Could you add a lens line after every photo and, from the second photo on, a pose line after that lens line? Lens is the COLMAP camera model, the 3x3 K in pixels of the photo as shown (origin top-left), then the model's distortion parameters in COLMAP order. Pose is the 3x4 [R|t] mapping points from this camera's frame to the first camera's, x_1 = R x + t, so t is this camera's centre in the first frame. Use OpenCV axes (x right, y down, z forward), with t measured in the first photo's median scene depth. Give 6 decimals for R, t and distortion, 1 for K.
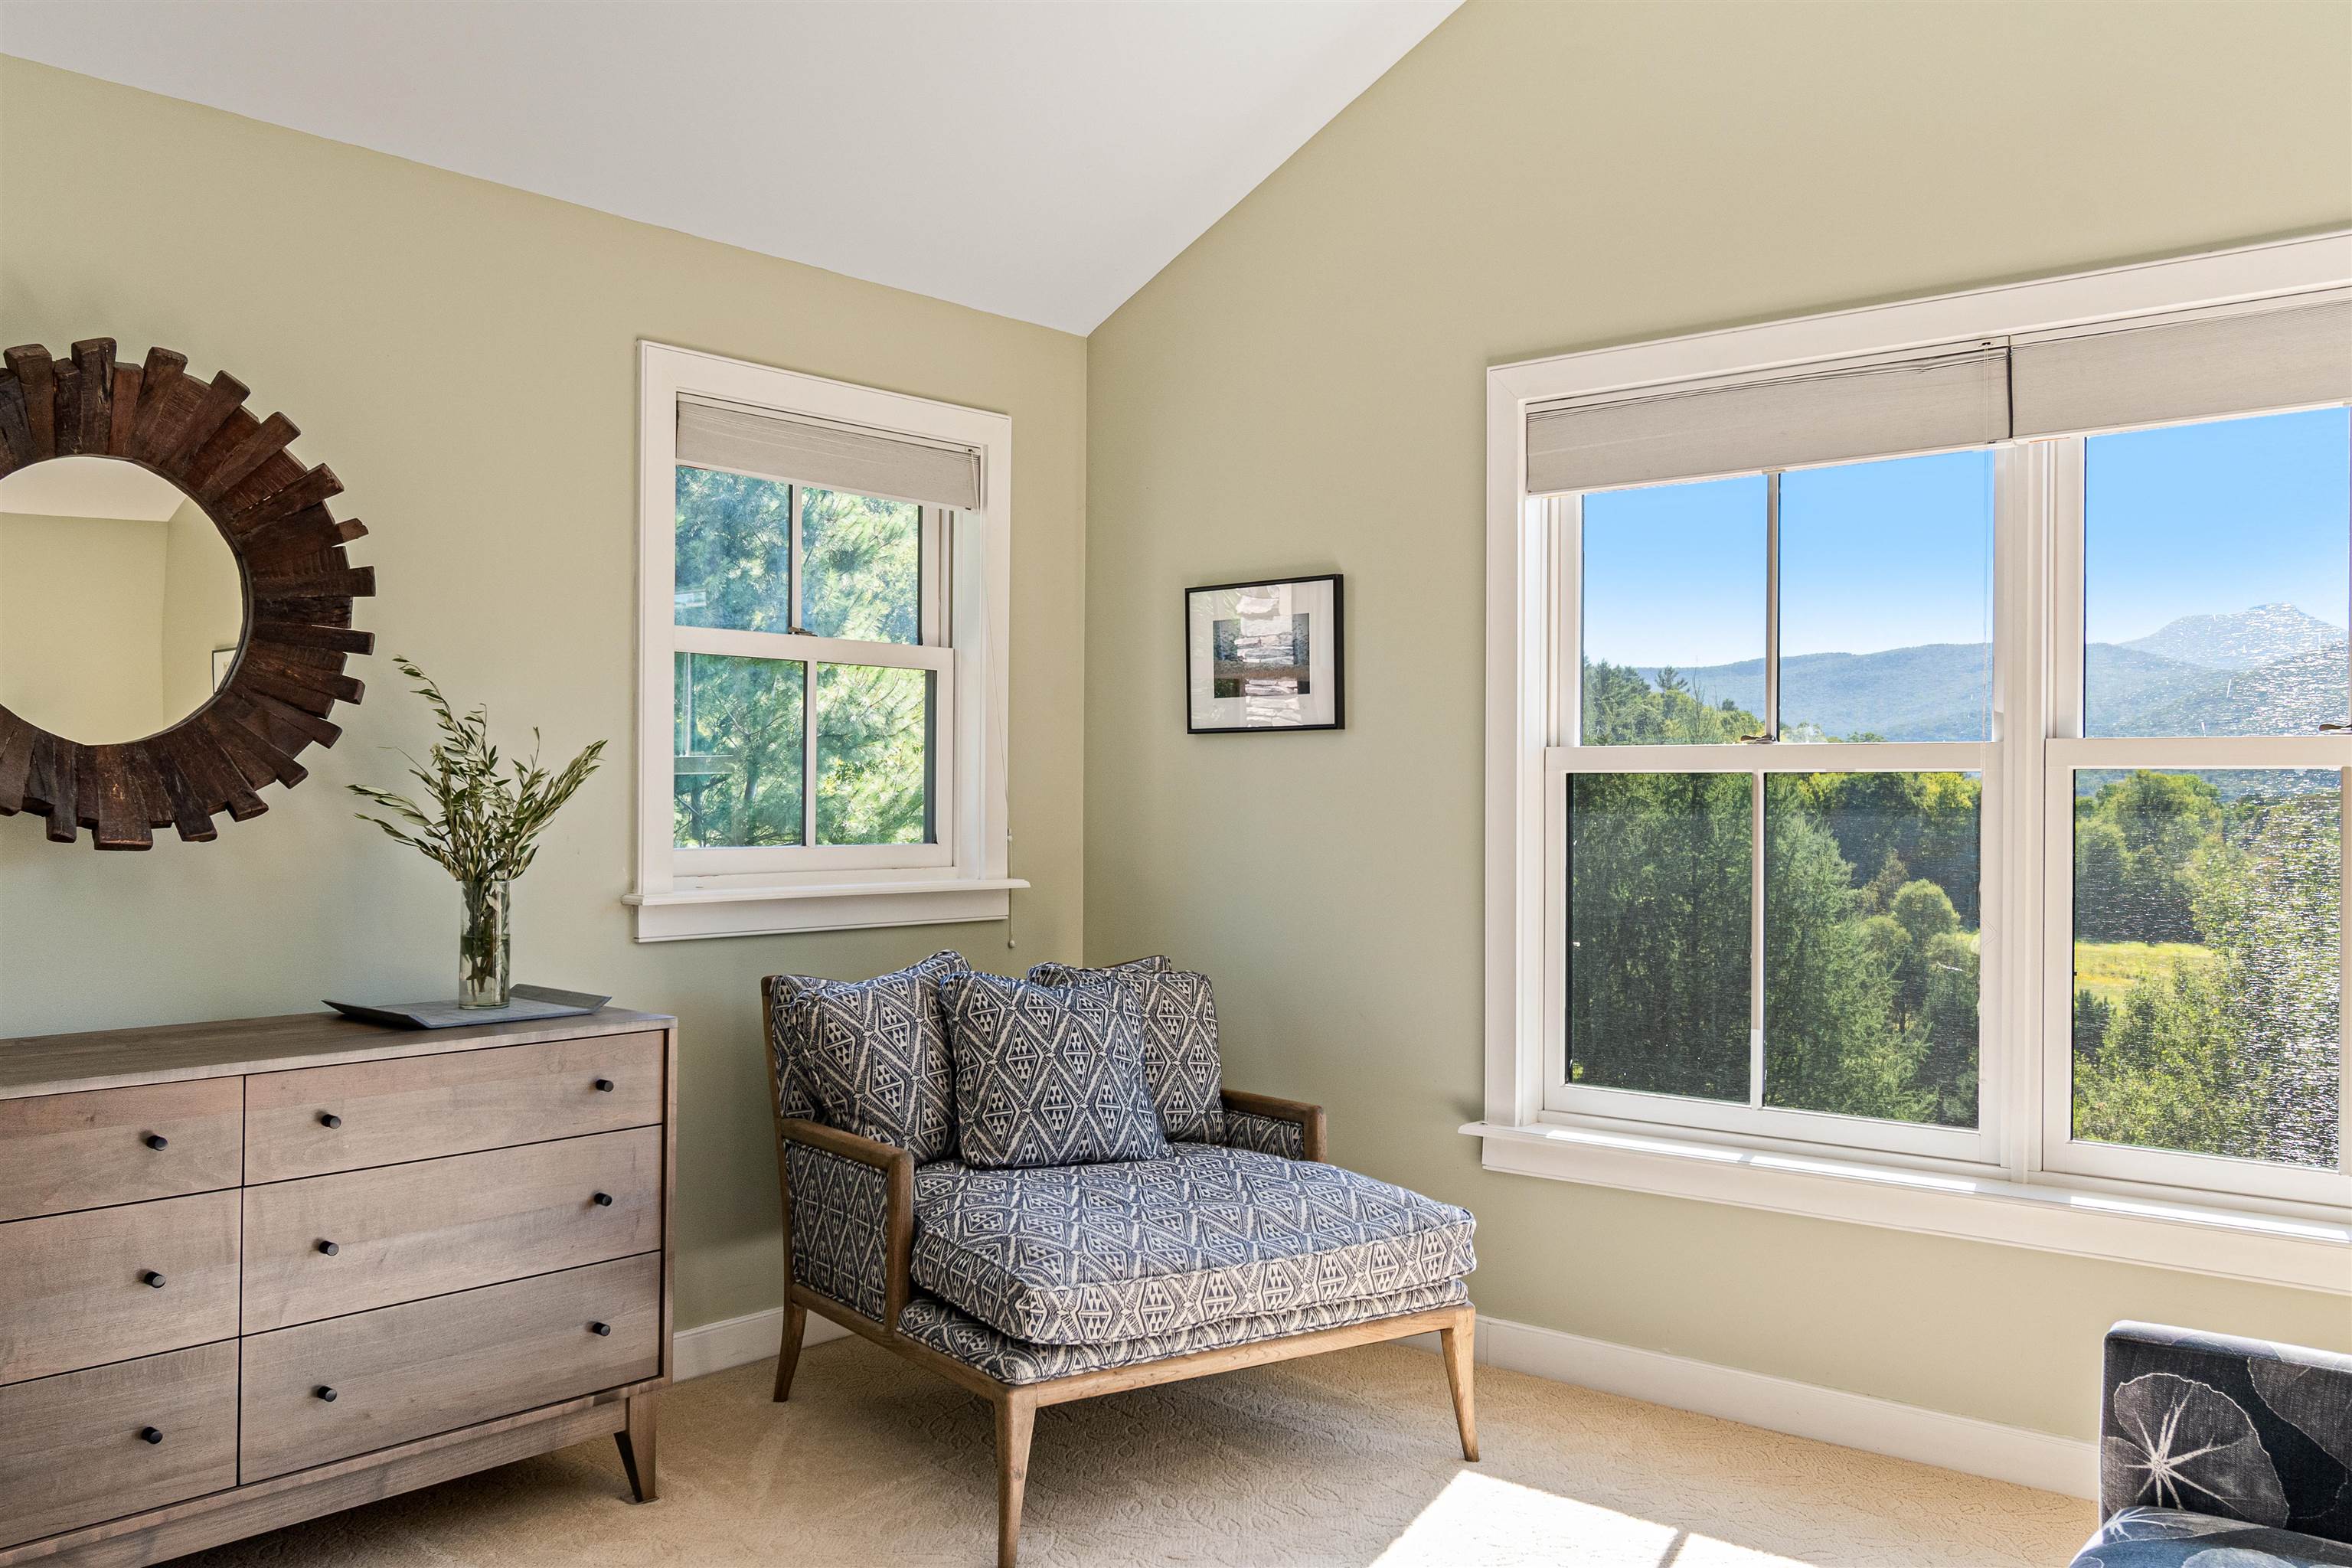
lens RADIAL K [[1957.5, 0, 1176.0], [0, 1957.5, 784.0], [0, 0, 1]] dist [0.002271, -0.007726]
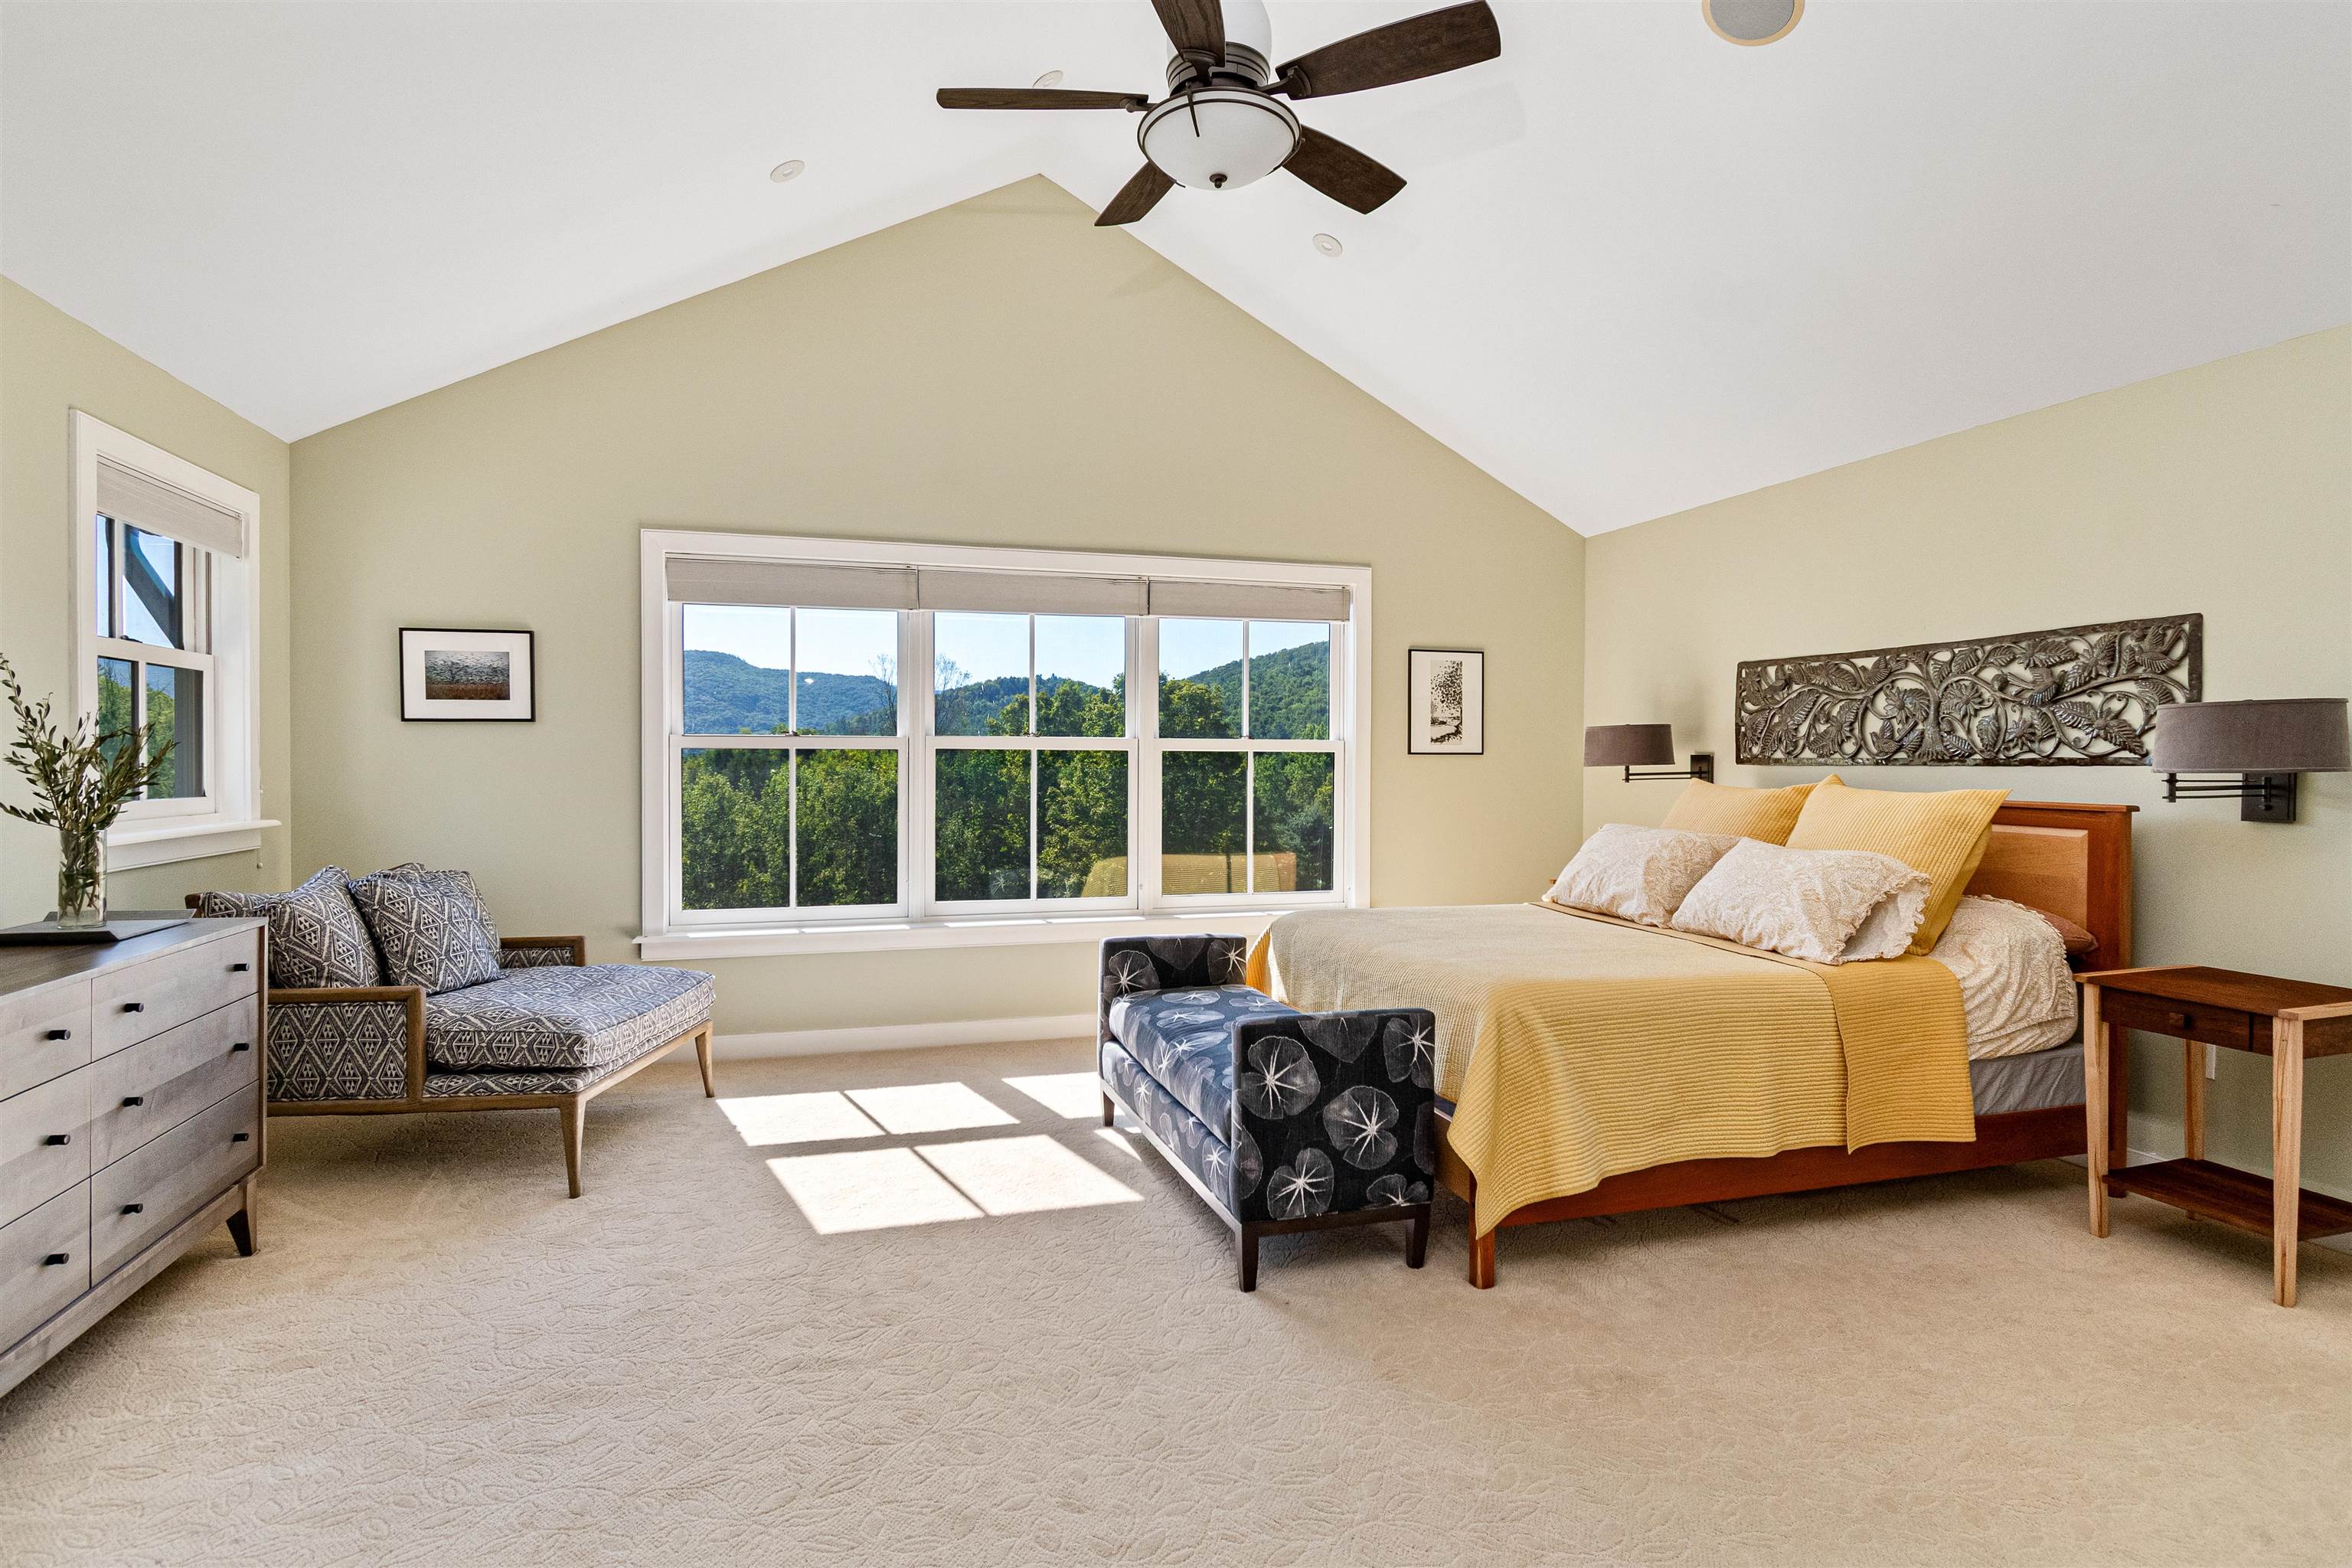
lens RADIAL K [[1179.4, 0, 1170.1], [0, 1179.4, 778.6], [0, 0, 1]] dist [0.001298, 0.000119]
pose [[0.541514, -0.017281, 0.840514, -0.616128], [-0.004206, 0.999721, 0.023264, -0.006272], [-0.840681, -0.016133, 0.541290, -0.031028]]
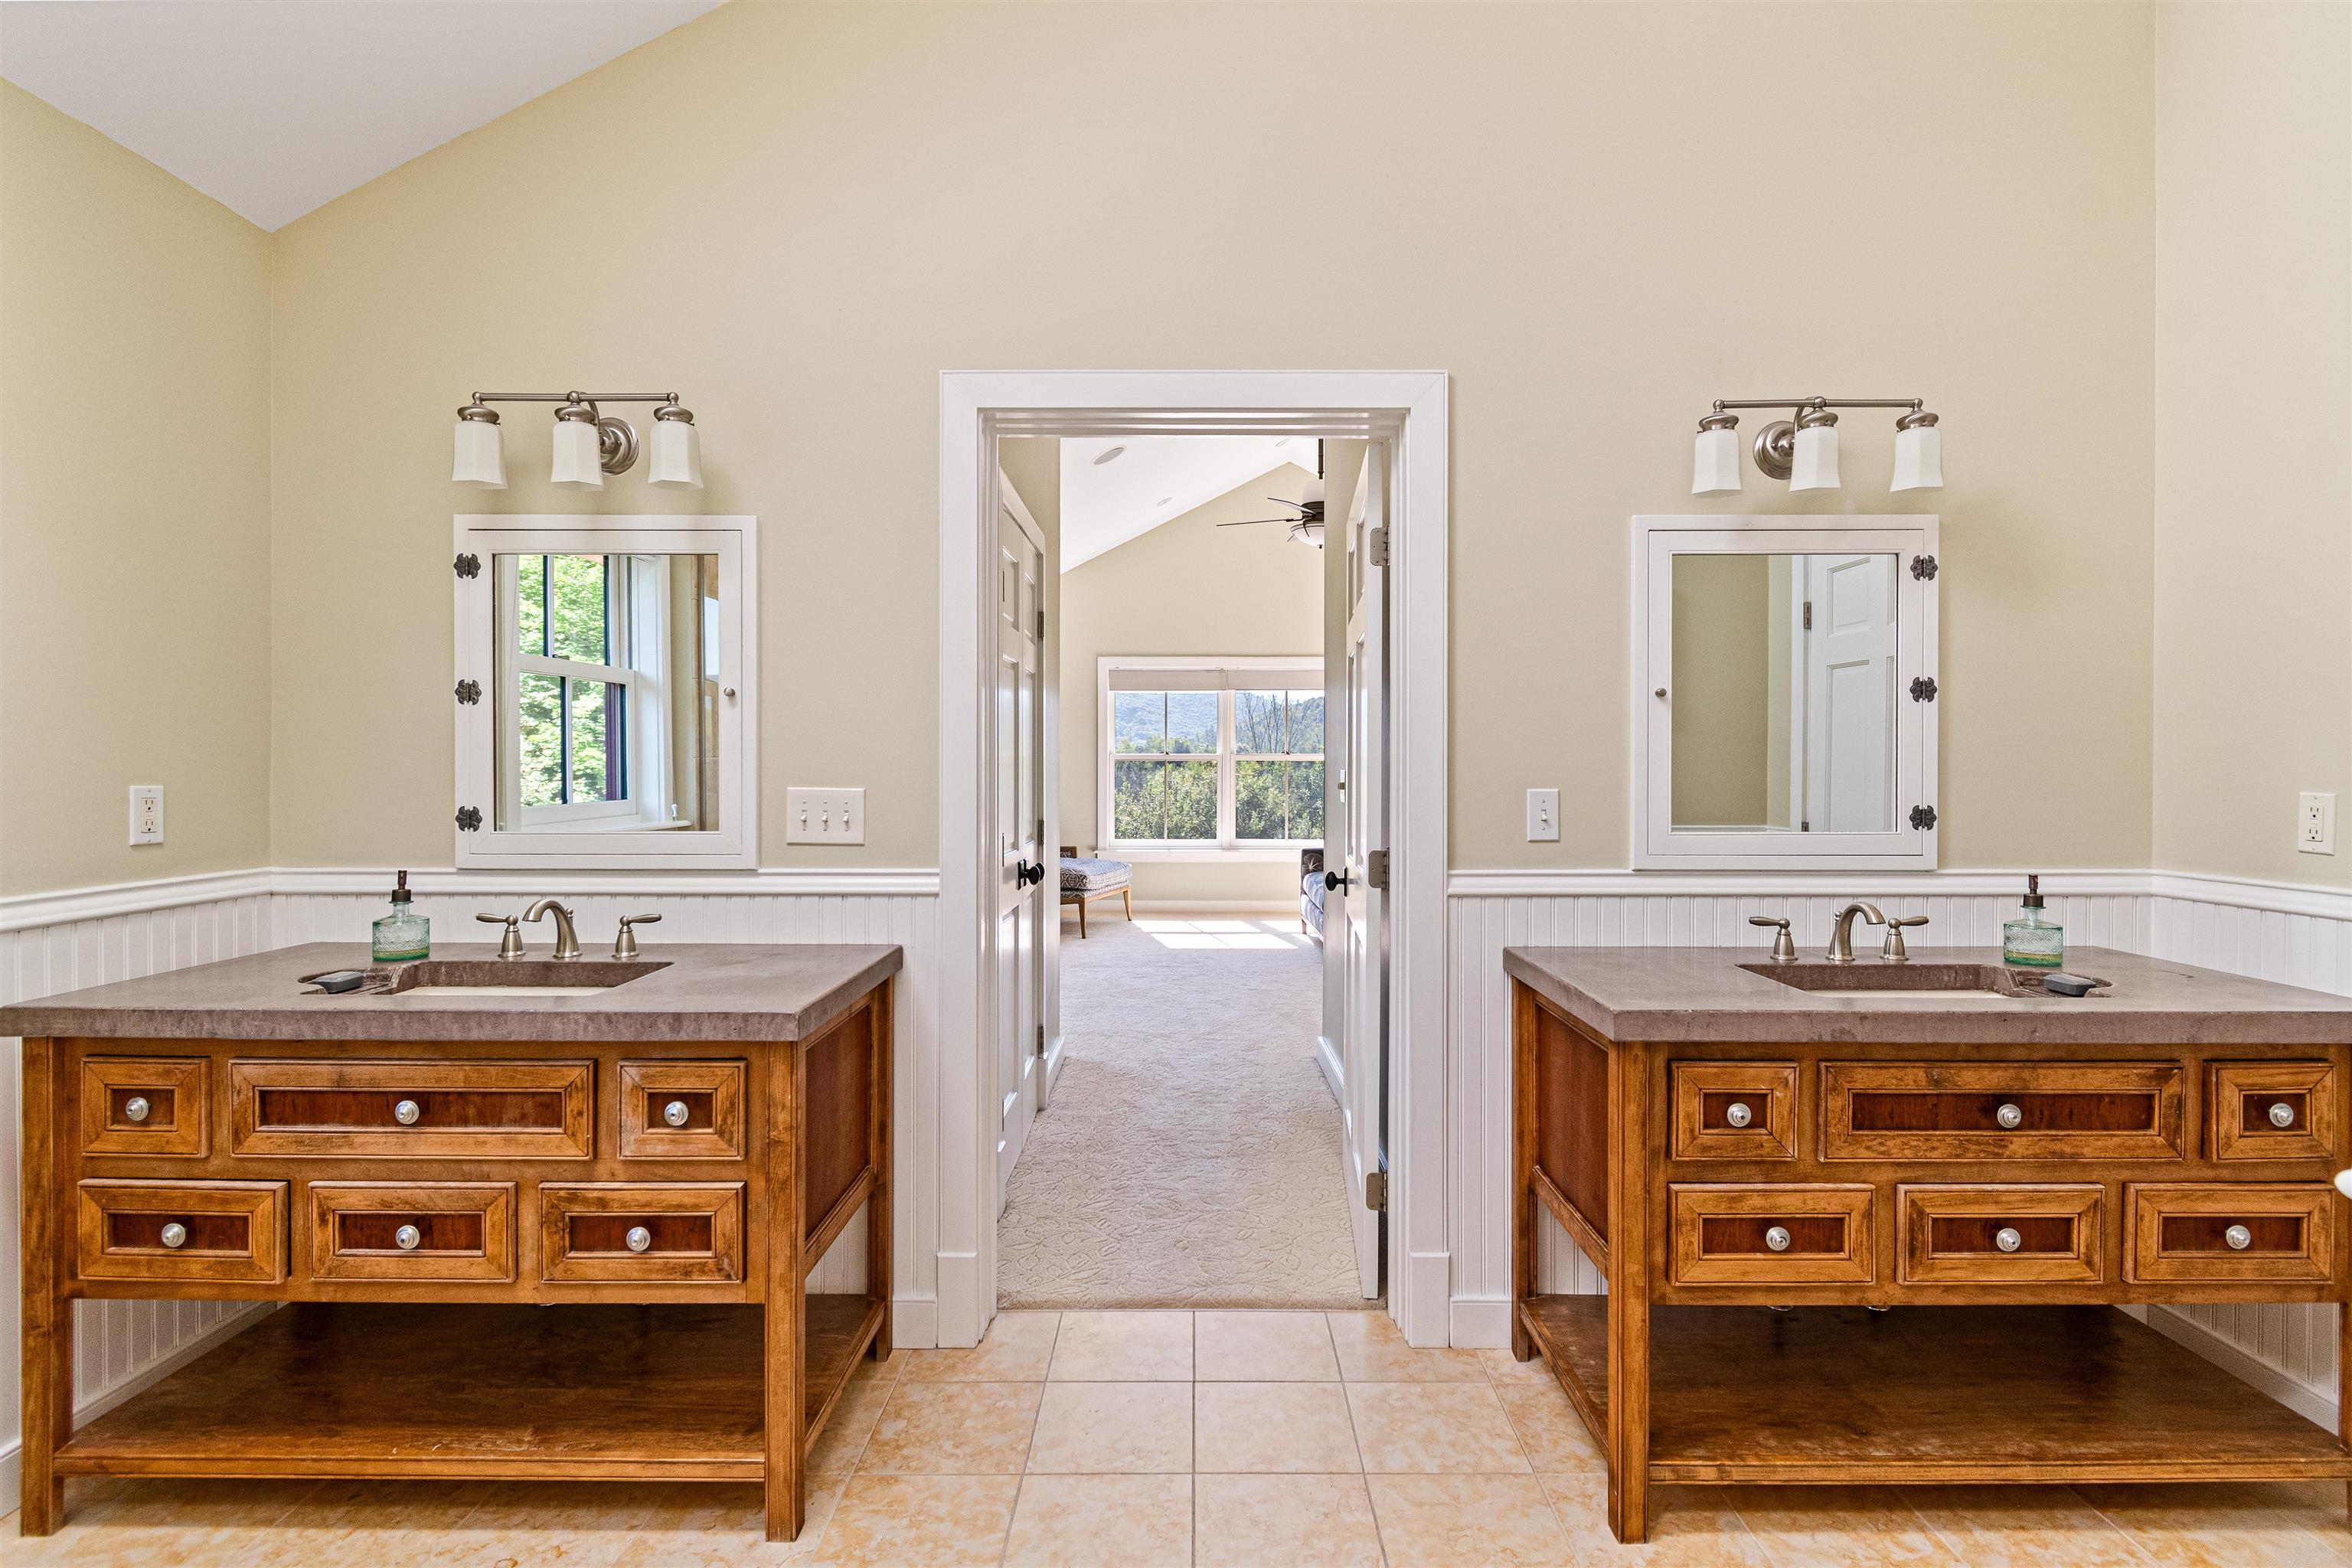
lens RADIAL K [[1182.2, 0, 1176.0], [0, 1182.2, 784.0], [0, 0, 1]] dist [0.002530, 0.000208]
pose [[0.766401, -0.014822, 0.642191, -1.500285], [0.000356, 0.999743, 0.022649, -0.016660], [-0.642362, -0.017130, 0.766210, -1.104165]]
